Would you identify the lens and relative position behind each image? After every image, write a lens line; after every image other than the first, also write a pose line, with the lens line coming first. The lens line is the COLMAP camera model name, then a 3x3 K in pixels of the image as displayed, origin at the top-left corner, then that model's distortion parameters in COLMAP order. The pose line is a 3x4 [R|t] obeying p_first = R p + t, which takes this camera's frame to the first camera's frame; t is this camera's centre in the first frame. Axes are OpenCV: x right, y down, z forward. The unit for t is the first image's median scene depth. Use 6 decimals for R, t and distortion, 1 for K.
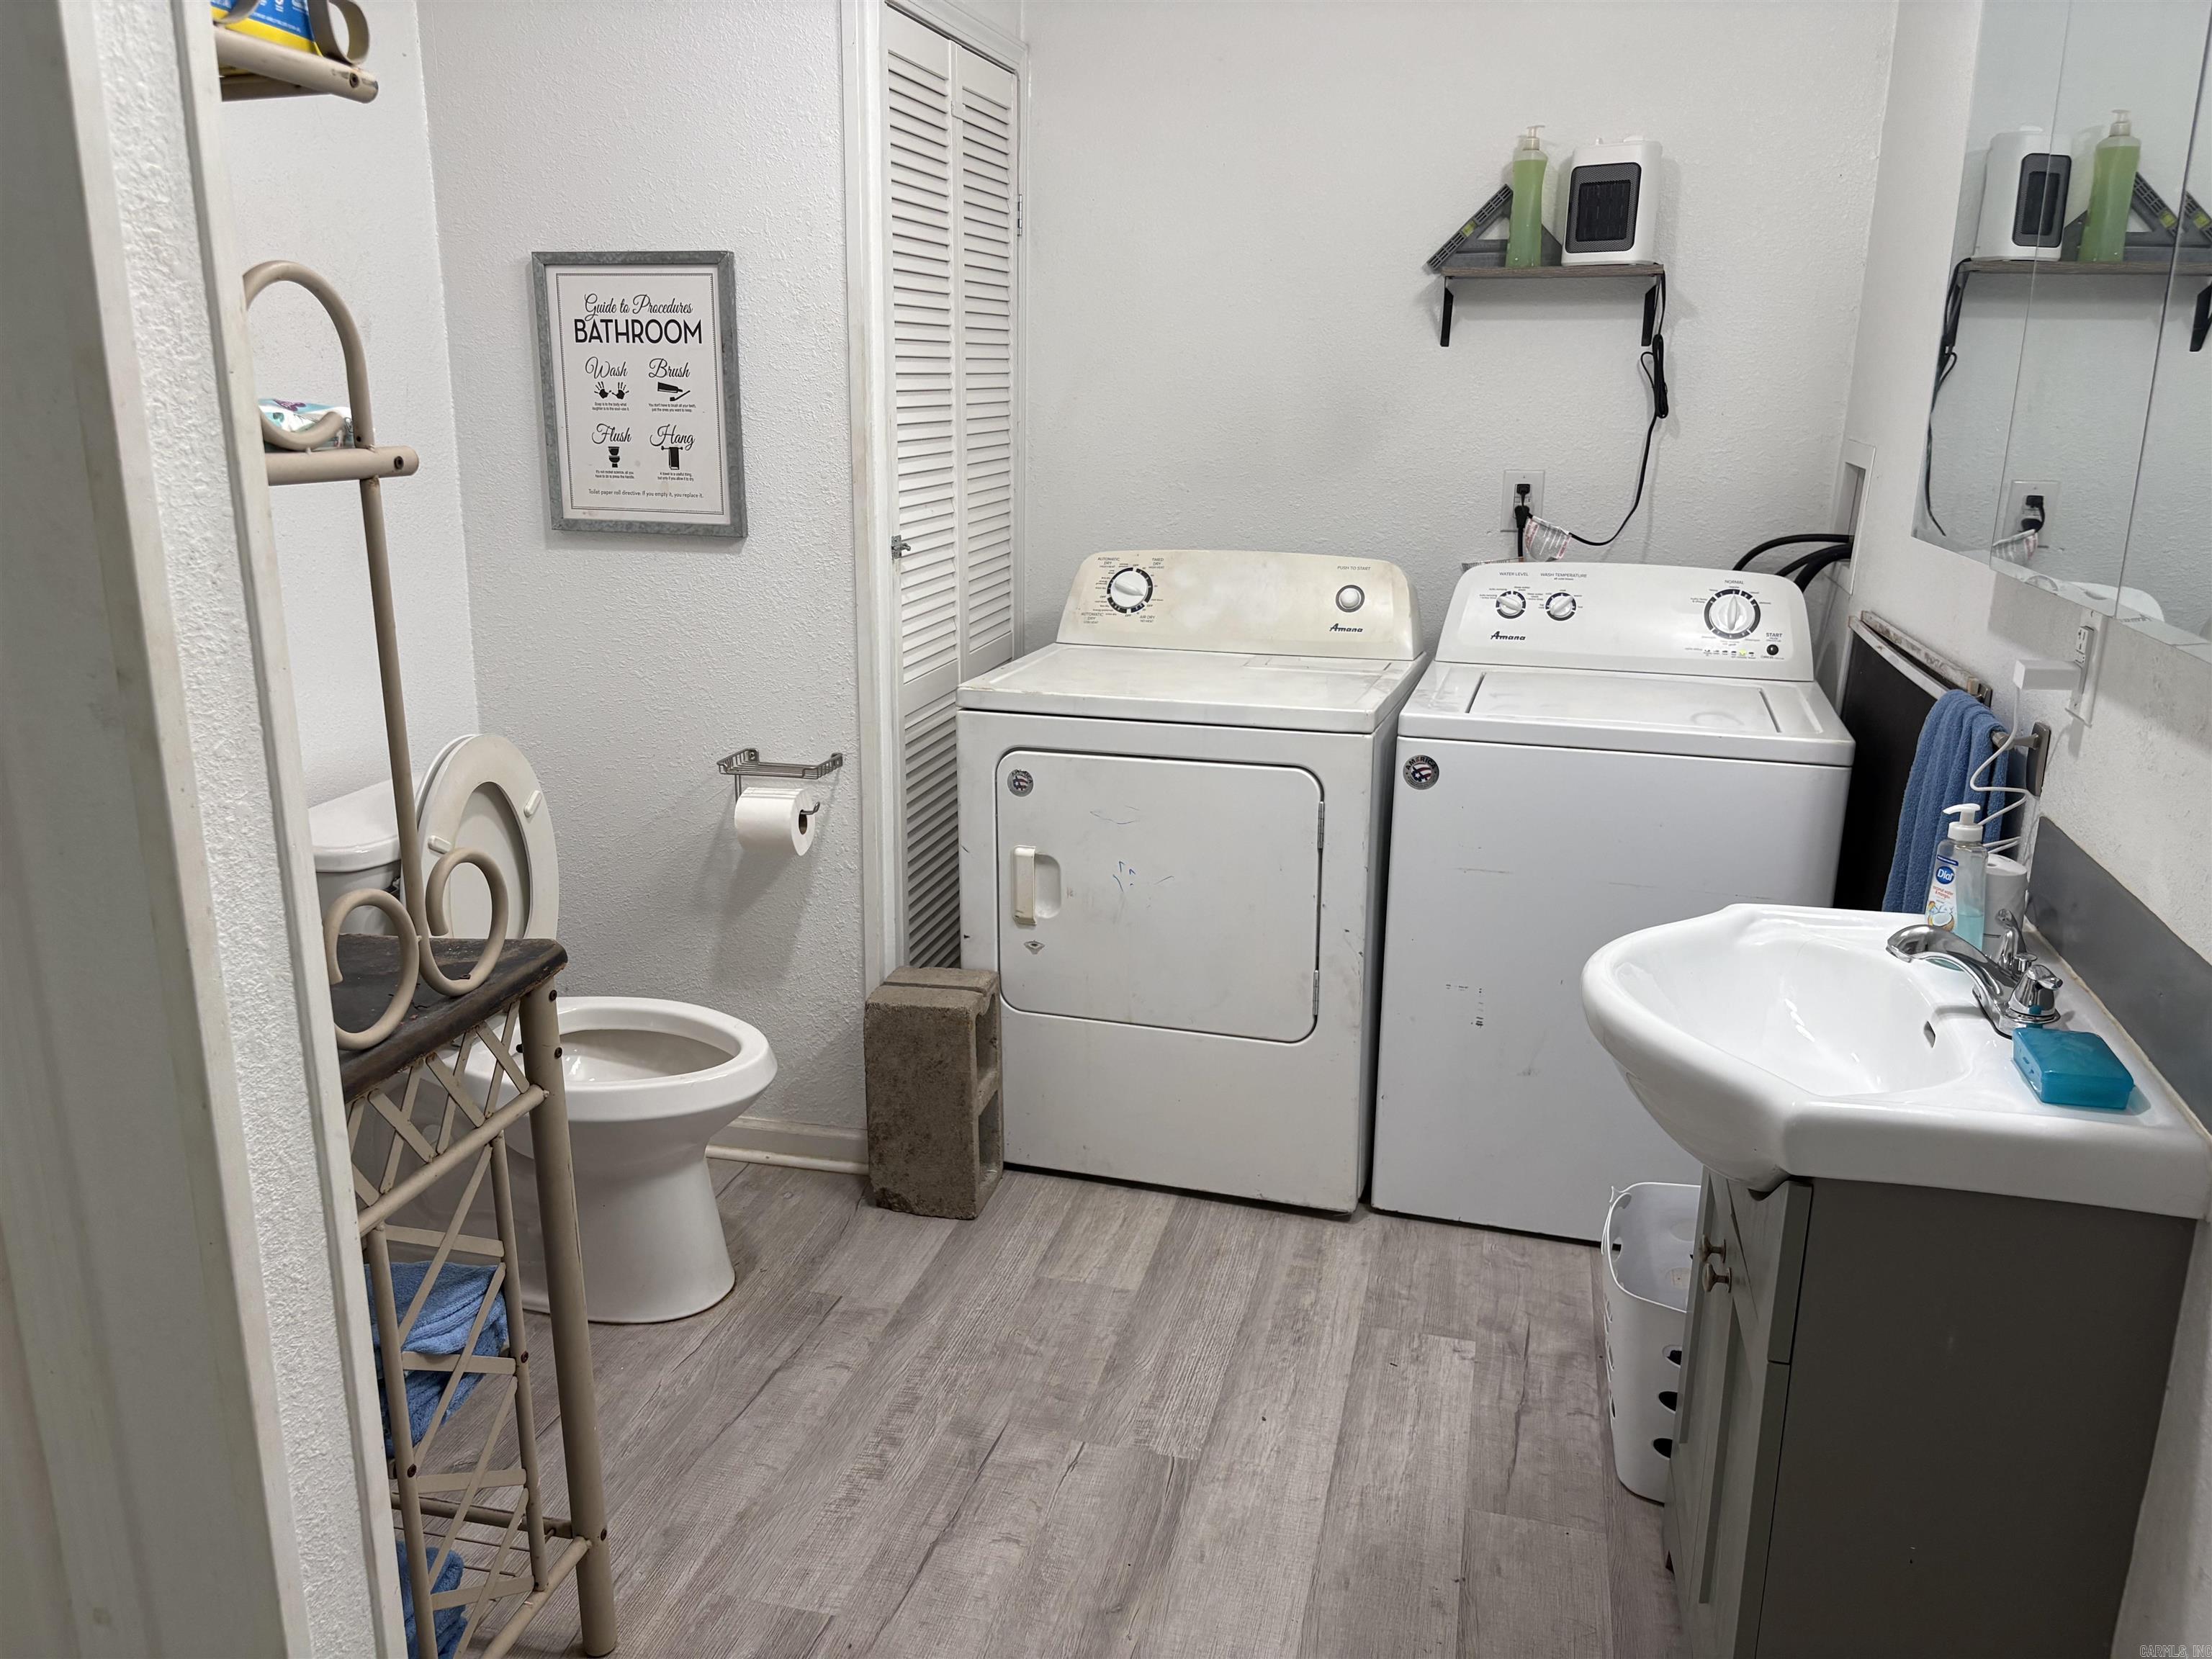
lens RADIAL K [[1704.4, 0, 1104.3], [0, 1704.4, 847.1], [0, 0, 1]] dist [0.065019, -0.080804]
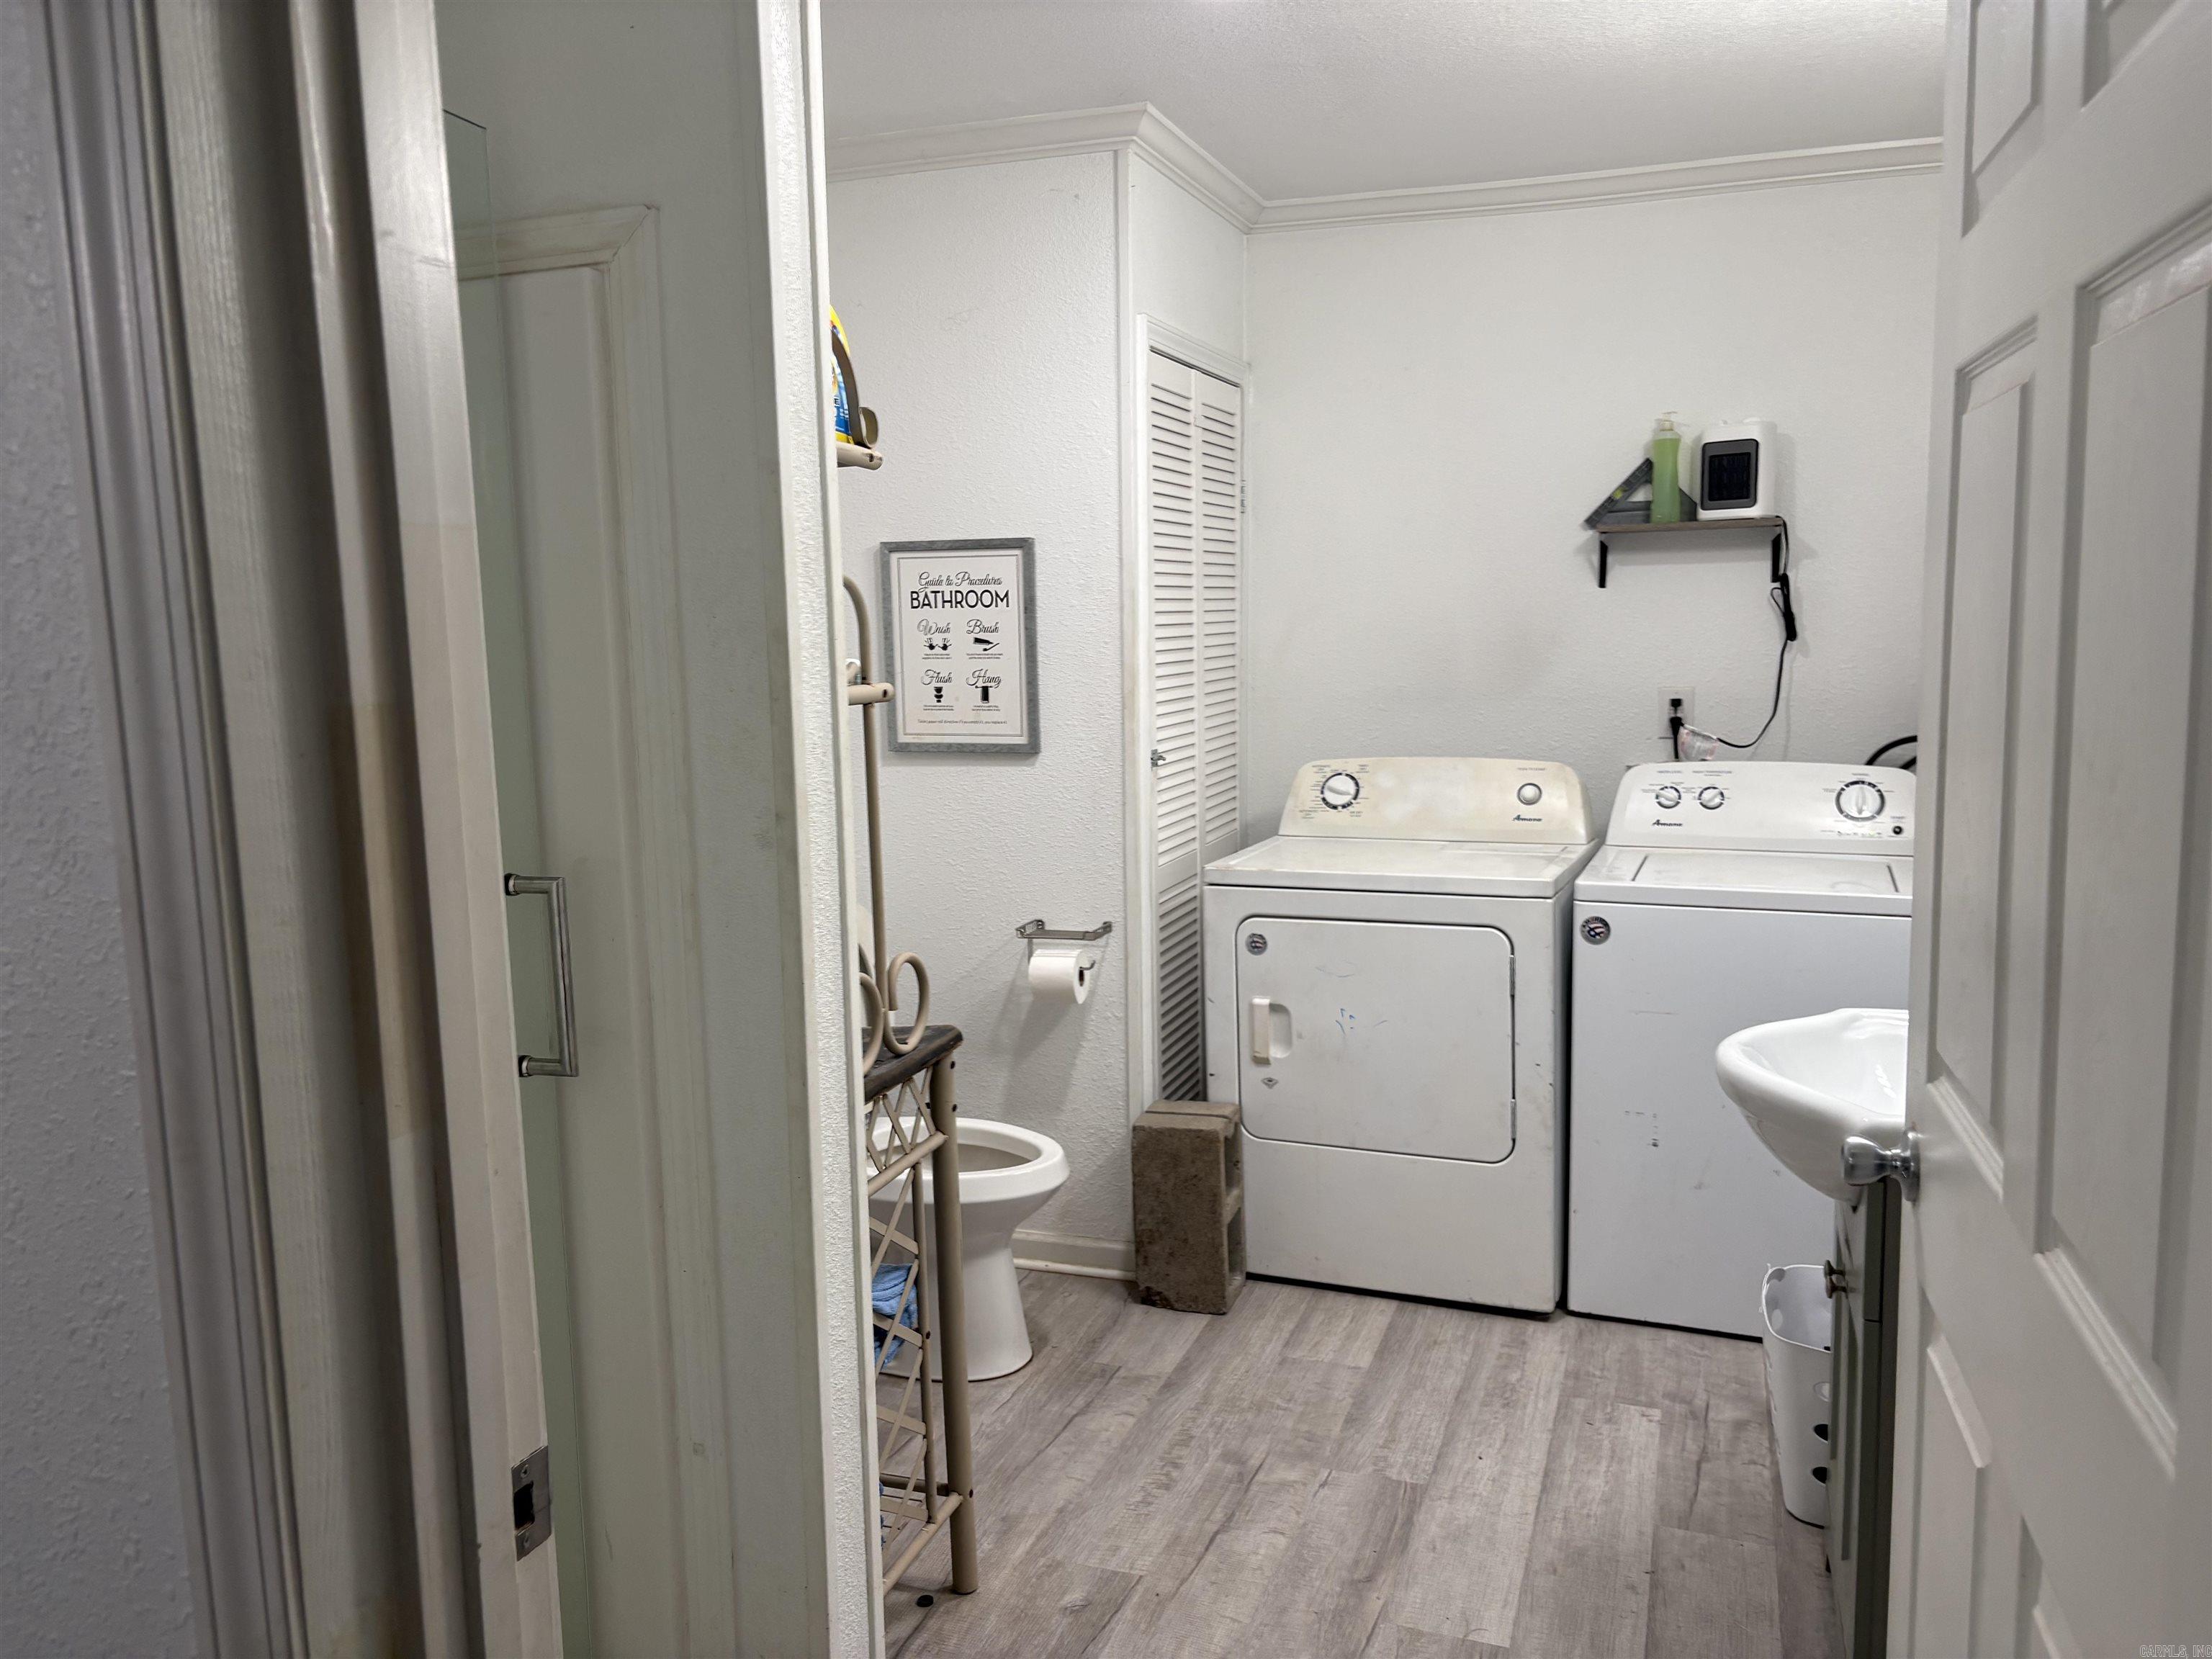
lens RADIAL K [[1704.4, 0, 1108.3], [0, 1704.4, 832.3], [0, 0, 1]] dist [0.065019, -0.080804]
pose [[0.994627, -0.016253, -0.102239, -0.030296], [0.001379, 0.989591, -0.143905, 0.060004], [0.103514, 0.142990, 0.984296, -0.231843]]
